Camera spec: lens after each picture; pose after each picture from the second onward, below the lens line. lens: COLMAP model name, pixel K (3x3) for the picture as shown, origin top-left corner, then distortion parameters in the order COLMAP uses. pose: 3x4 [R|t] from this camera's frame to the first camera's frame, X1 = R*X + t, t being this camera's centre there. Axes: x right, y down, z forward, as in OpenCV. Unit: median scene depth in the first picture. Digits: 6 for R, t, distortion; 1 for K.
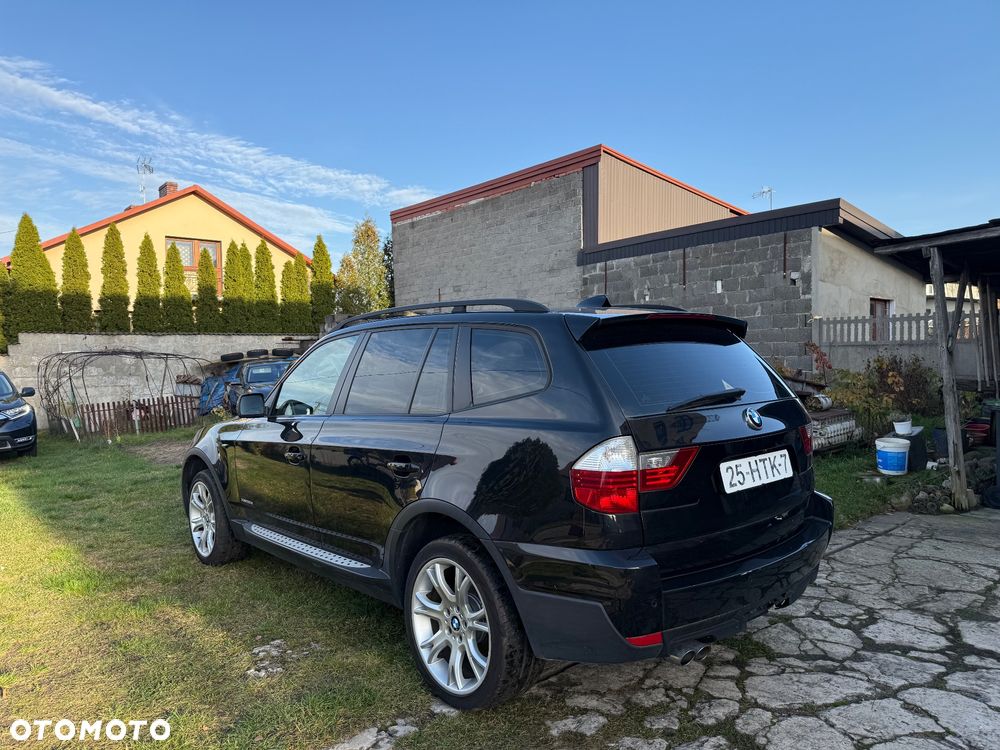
lens RADIAL K [[698.2, 0, 490.9], [0, 698.2, 382.2], [0, 0, 1]] dist [0.042720, -0.051172]
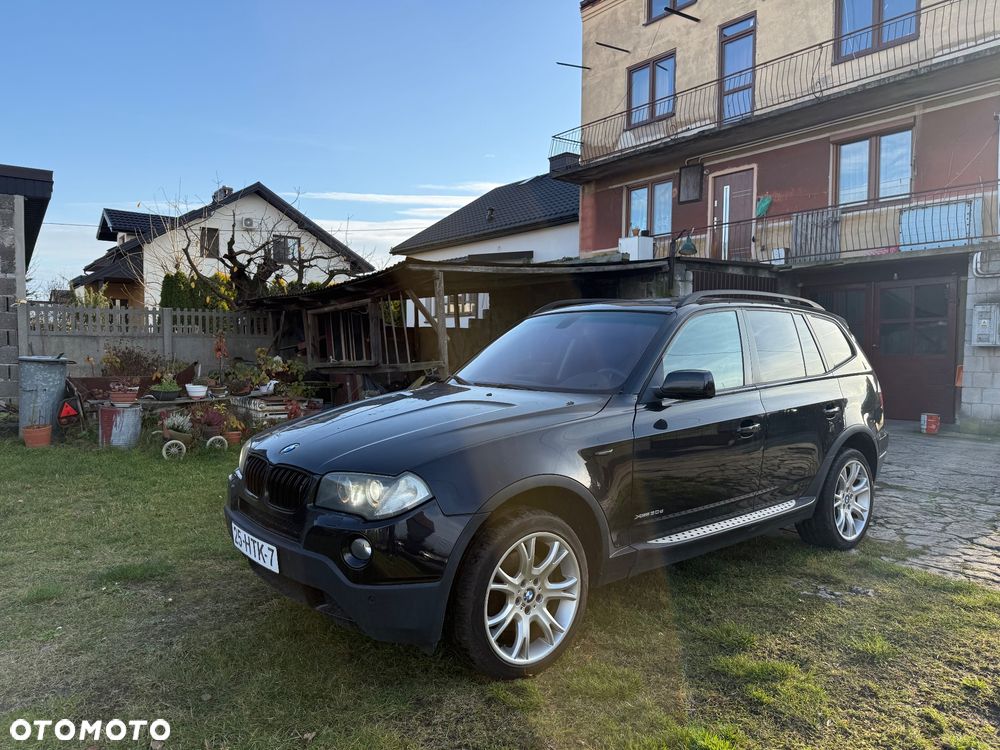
lens RADIAL K [[698.2, 0, 501.5], [0, 698.2, 387.3], [0, 0, 1]] dist [0.042720, -0.051172]
pose [[0.028874, -0.035086, 0.998967, -1.366899], [0.030727, 0.998943, 0.034197, 0.002864], [-0.999111, 0.029708, 0.029921, 1.404879]]
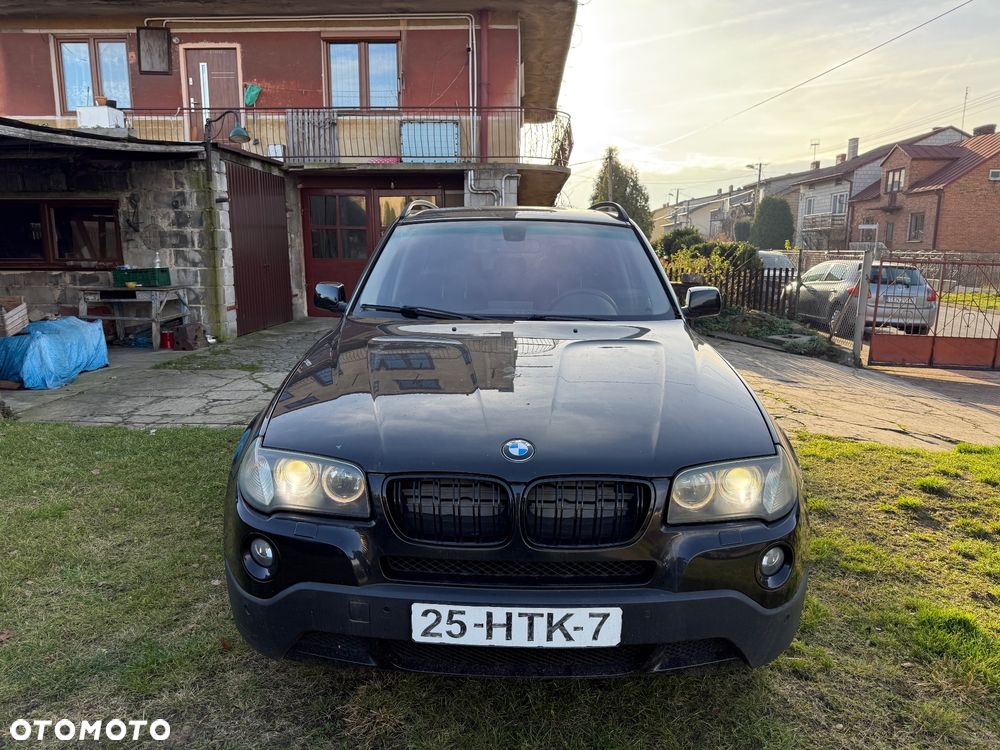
lens RADIAL K [[698.2, 0, 496.8], [0, 698.2, 380.8], [0, 0, 1]] dist [0.042720, -0.051172]
pose [[-0.743933, -0.106667, 0.659686, -0.834648], [0.033012, 0.980107, 0.195706, -0.051833], [-0.667438, 0.167370, -0.725613, 2.072705]]
